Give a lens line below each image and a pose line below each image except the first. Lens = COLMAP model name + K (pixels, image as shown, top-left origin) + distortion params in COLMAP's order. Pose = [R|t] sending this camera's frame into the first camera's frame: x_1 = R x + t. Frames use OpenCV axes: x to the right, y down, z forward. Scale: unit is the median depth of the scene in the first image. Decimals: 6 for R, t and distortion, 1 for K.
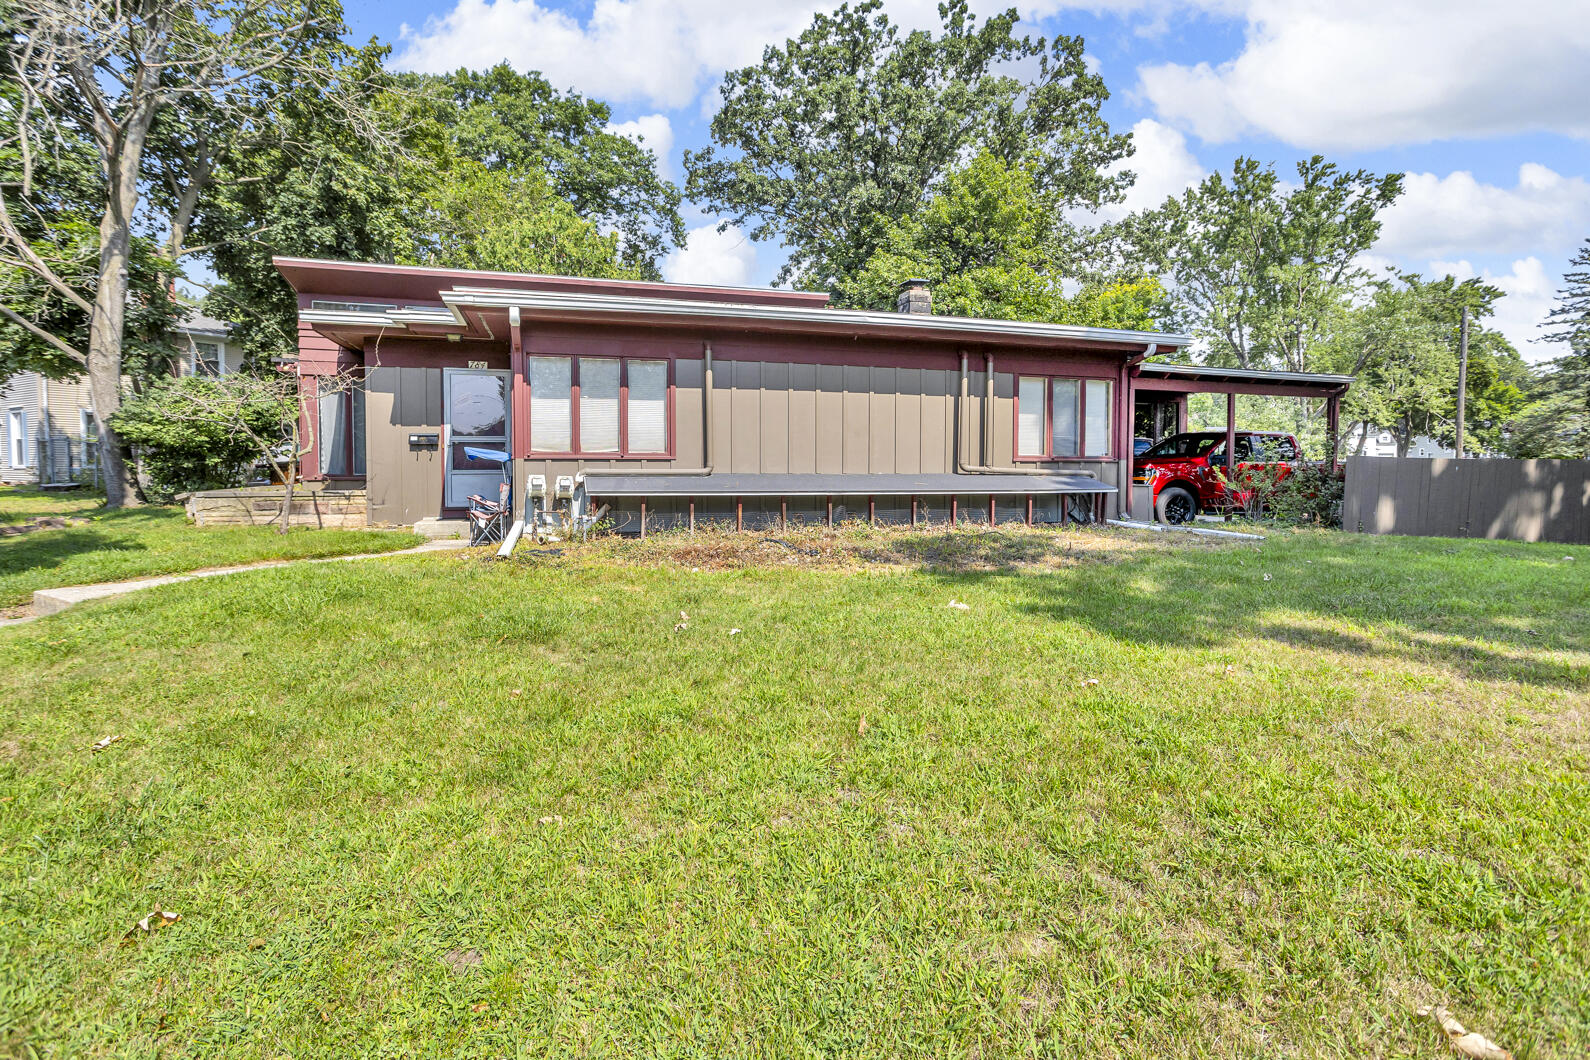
lens RADIAL K [[773.7, 0, 795.6], [0, 773.7, 528.7], [0, 0, 1]] dist [-0.003422, 0.000312]
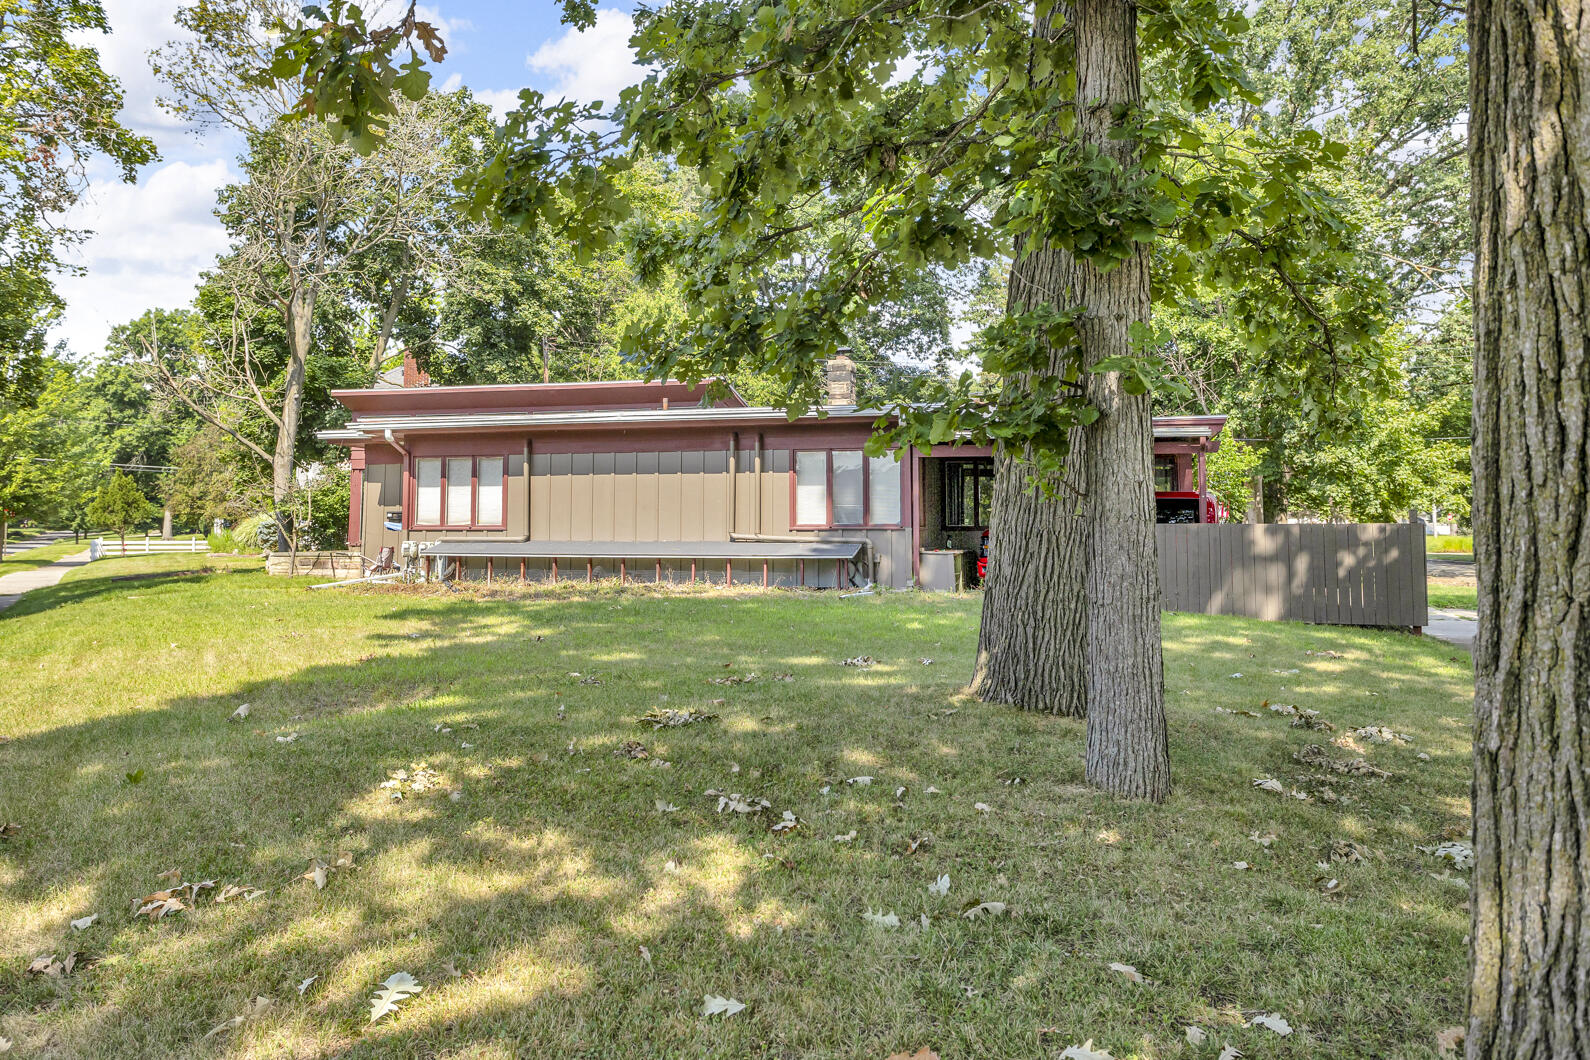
lens RADIAL K [[1242.4, 0, 794.9], [0, 1242.4, 527.2], [0, 0, 1]] dist [0.091447, 0.001797]
pose [[0.844985, -0.004839, -0.534769, 1.360519], [-0.040490, 0.996510, -0.072994, 0.040454], [0.533255, 0.083332, 0.841840, -0.521268]]
